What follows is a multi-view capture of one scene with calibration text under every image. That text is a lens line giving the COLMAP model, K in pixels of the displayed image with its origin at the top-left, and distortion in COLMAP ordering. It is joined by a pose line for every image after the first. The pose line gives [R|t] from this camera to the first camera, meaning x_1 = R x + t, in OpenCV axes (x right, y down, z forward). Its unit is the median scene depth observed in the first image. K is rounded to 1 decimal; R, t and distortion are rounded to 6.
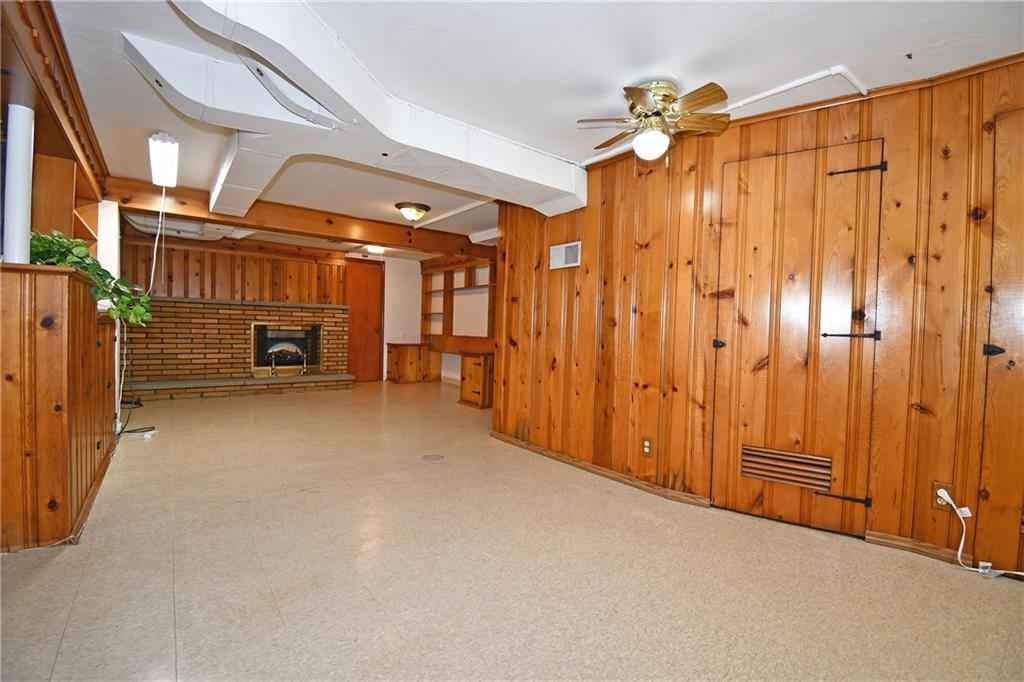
lens RADIAL K [[448.5, 0, 511.0], [0, 448.5, 339.7], [0, 0, 1]] dist [0.009990, -0.018920]
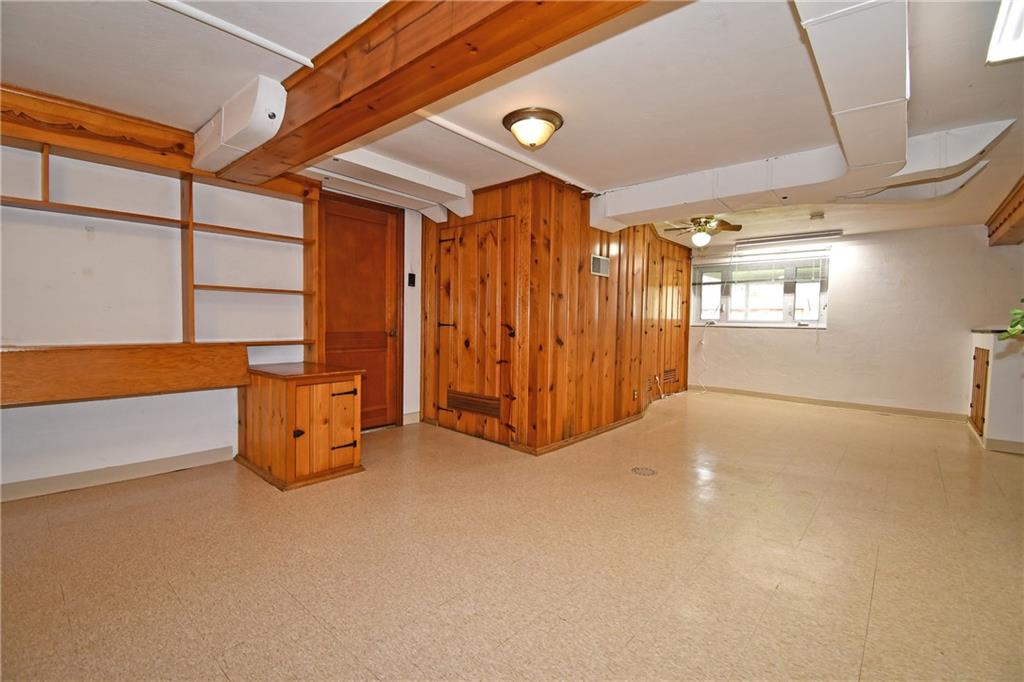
lens RADIAL K [[448.5, 0, 511.0], [0, 448.5, 339.7], [0, 0, 1]] dist [0.009990, -0.018920]
pose [[-0.201821, -0.069796, 0.976932, -0.557076], [0.002669, 0.997415, 0.071810, -0.041086], [-0.979419, 0.017101, -0.201113, 0.805640]]
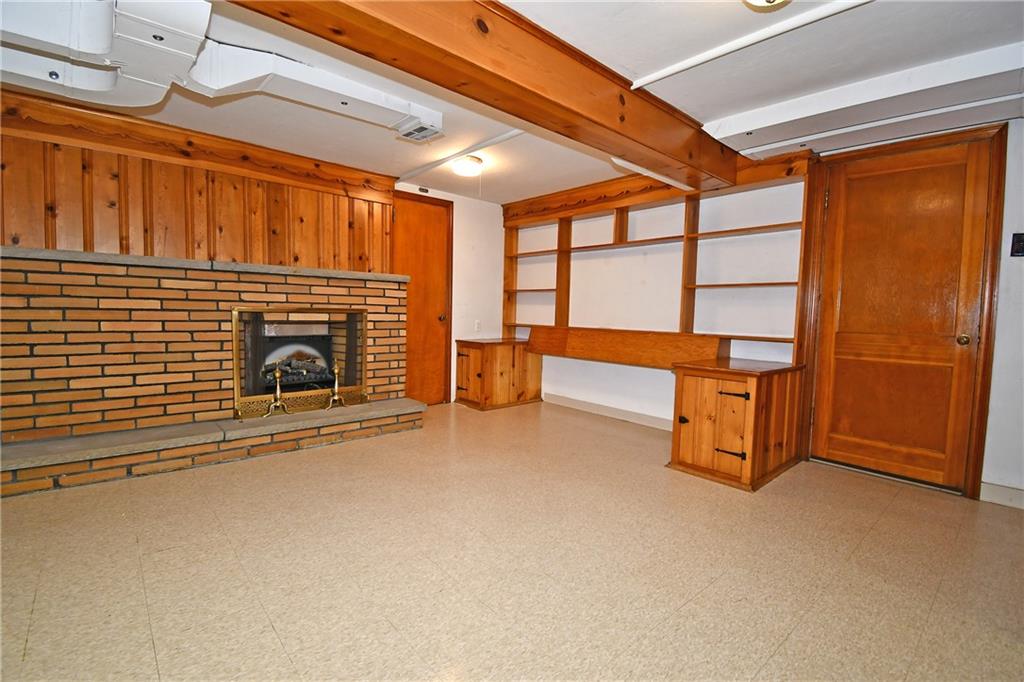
lens RADIAL K [[466.5, 0, 512.0], [0, 466.5, 341.0], [0, 0, 1]] dist [0.012121, -0.022196]
pose [[0.997597, -0.006560, 0.068979, -0.304619], [0.003684, 0.999122, 0.041744, -0.021083], [-0.069192, -0.041389, 0.996744, 0.463220]]
